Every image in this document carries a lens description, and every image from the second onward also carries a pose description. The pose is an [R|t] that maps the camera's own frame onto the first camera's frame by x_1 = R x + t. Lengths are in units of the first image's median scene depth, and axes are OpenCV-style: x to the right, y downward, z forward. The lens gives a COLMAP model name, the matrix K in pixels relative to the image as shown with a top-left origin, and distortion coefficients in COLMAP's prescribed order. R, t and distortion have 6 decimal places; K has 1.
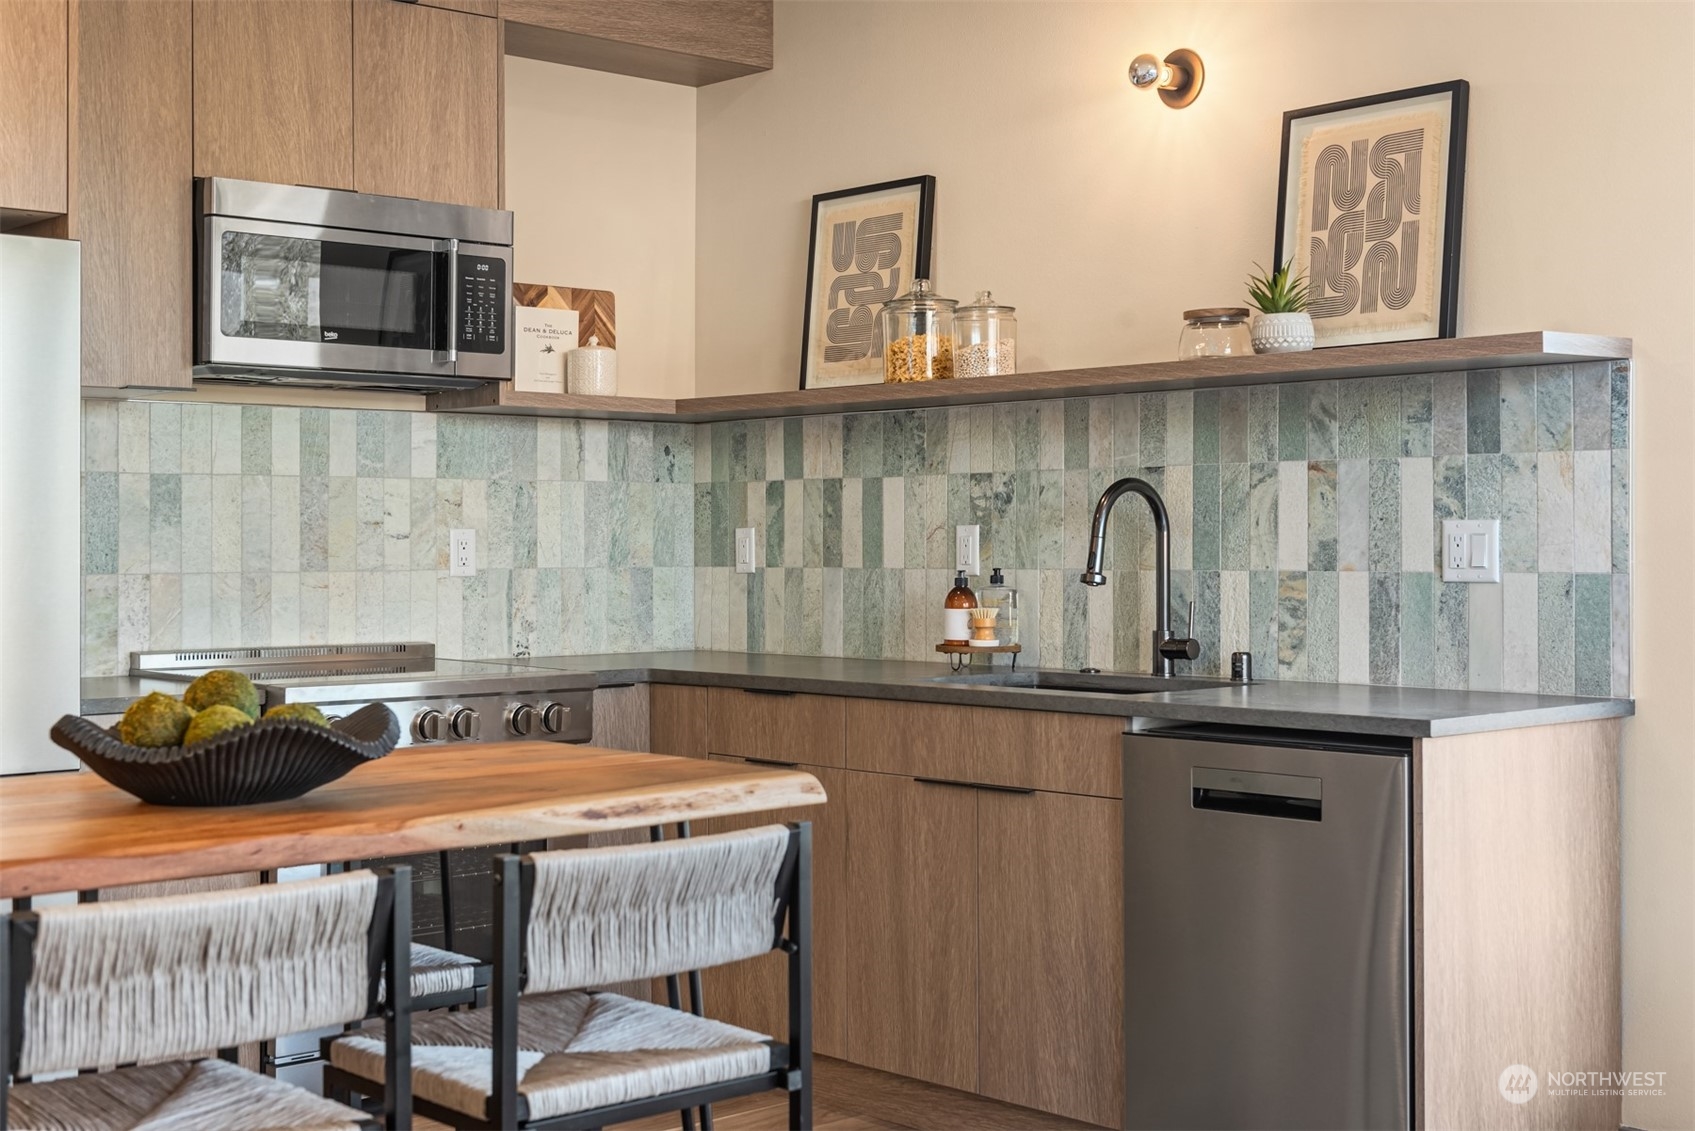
lens RADIAL K [[2243.9, 0, 848.5], [0, 2243.9, 522.4], [0, 0, 1]] dist [-0.001626, 0.006687]
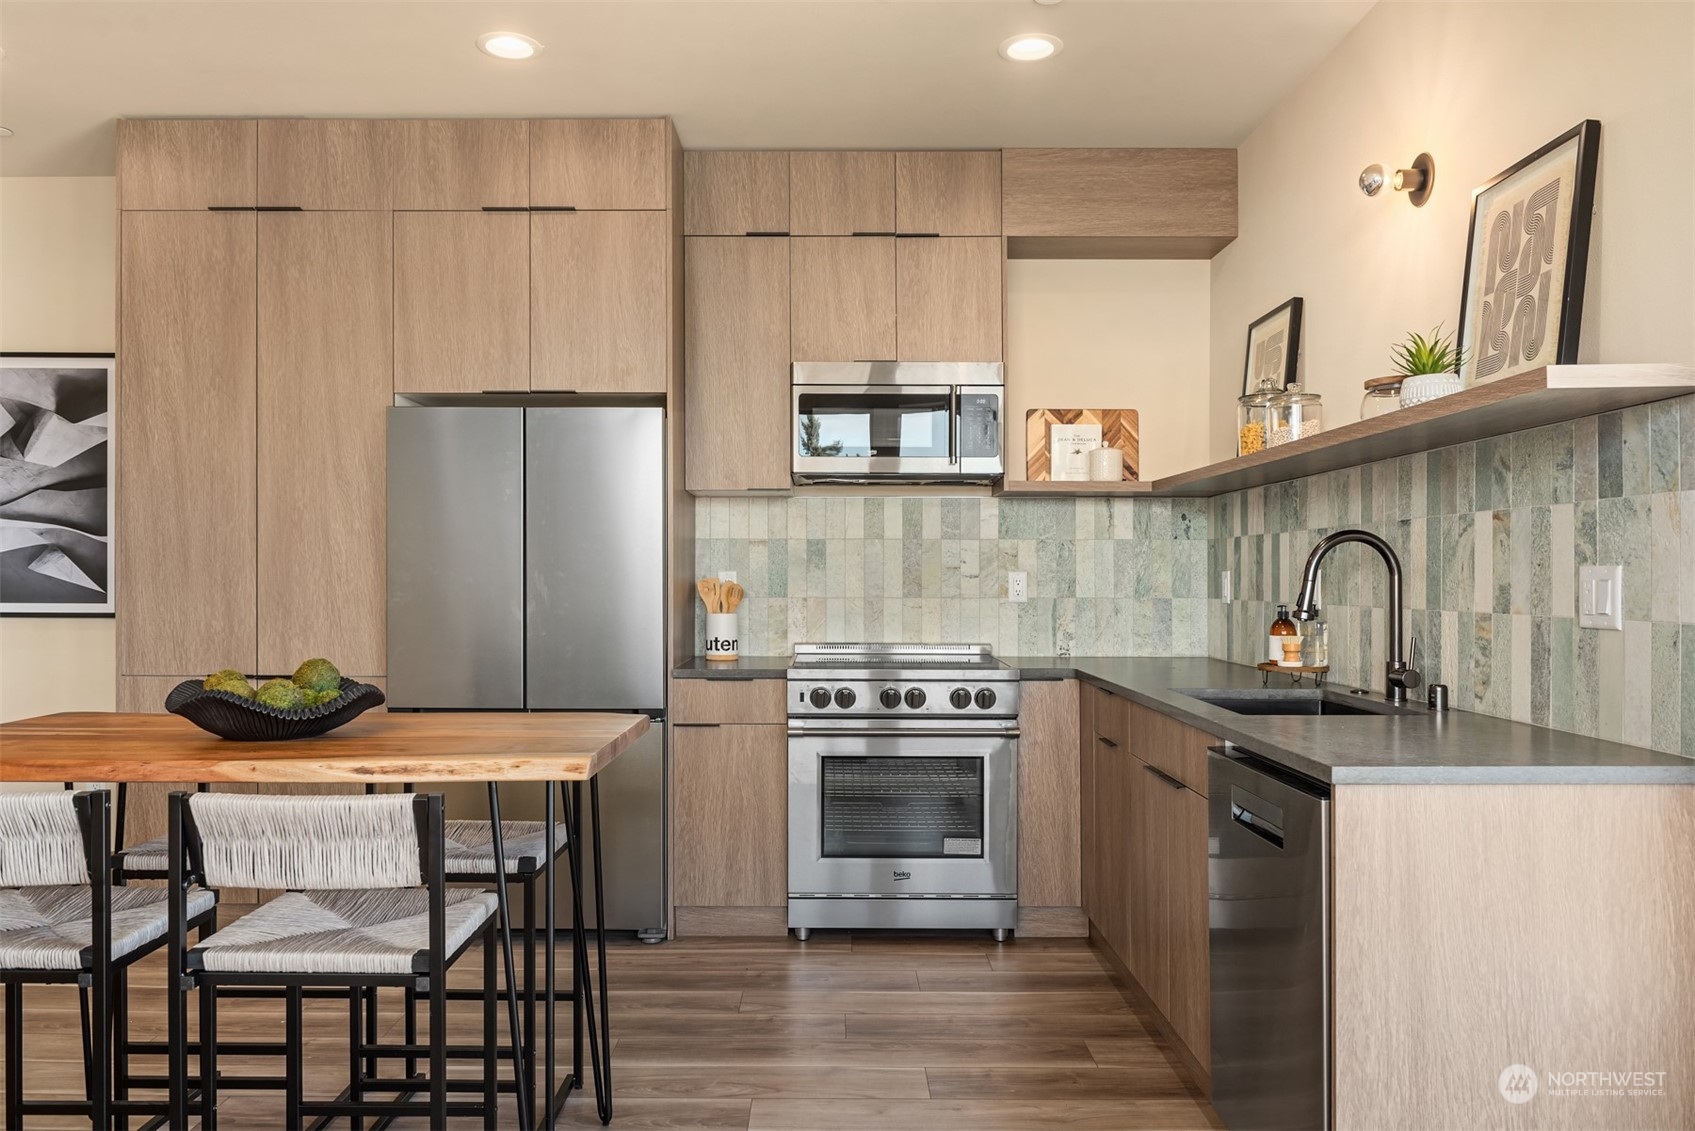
lens RADIAL K [[1233.0, 0, 824.6], [0, 1233.0, 566.2], [0, 0, 1]] dist [0.009259, -0.001251]
pose [[0.736683, -0.001025, -0.676237, 0.349368], [0.001556, 0.999999, 0.000179, -0.001317], [0.676236, -0.001184, 0.736684, 0.328174]]
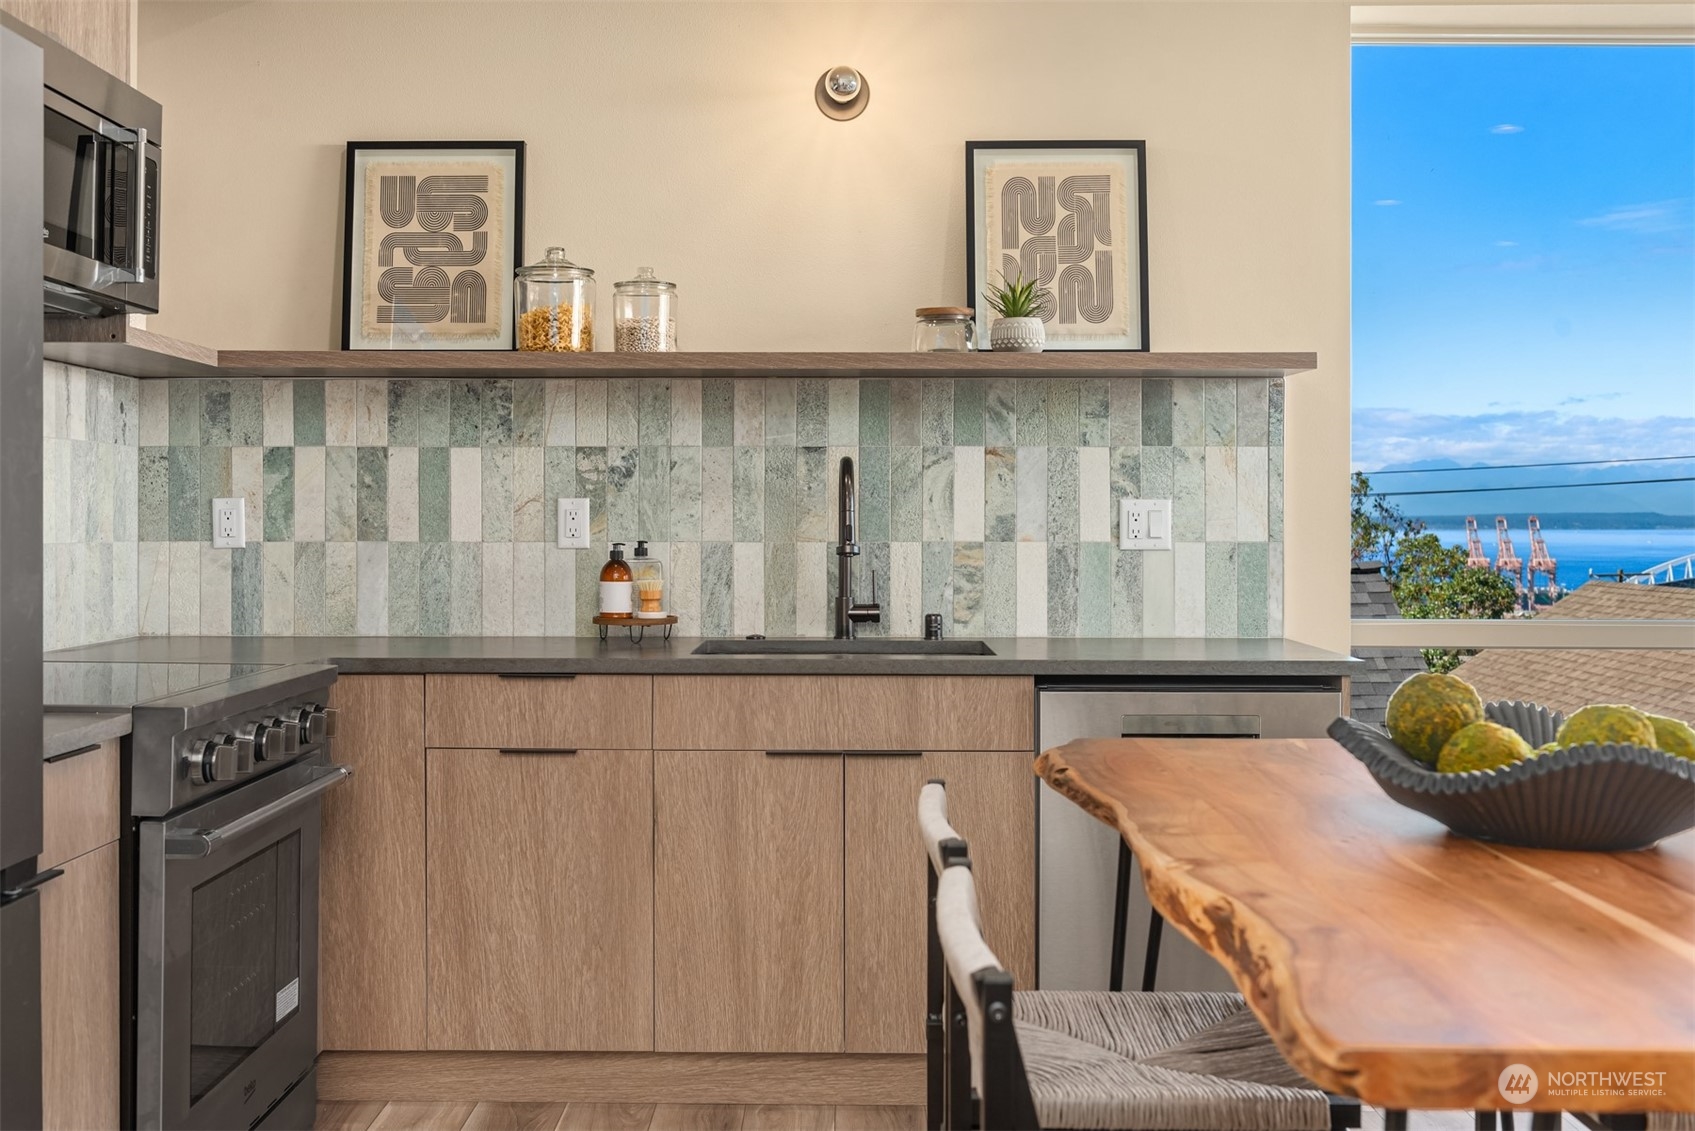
lens RADIAL K [[1777.1, 0, 845.4], [0, 1777.1, 517.2], [0, 0, 1]] dist [-0.009107, 0.000841]
pose [[0.676107, 0.005128, 0.736786, -0.490437], [-0.010354, 0.999943, 0.002543, 0.007003], [-0.736731, -0.009348, 0.676122, 0.409808]]
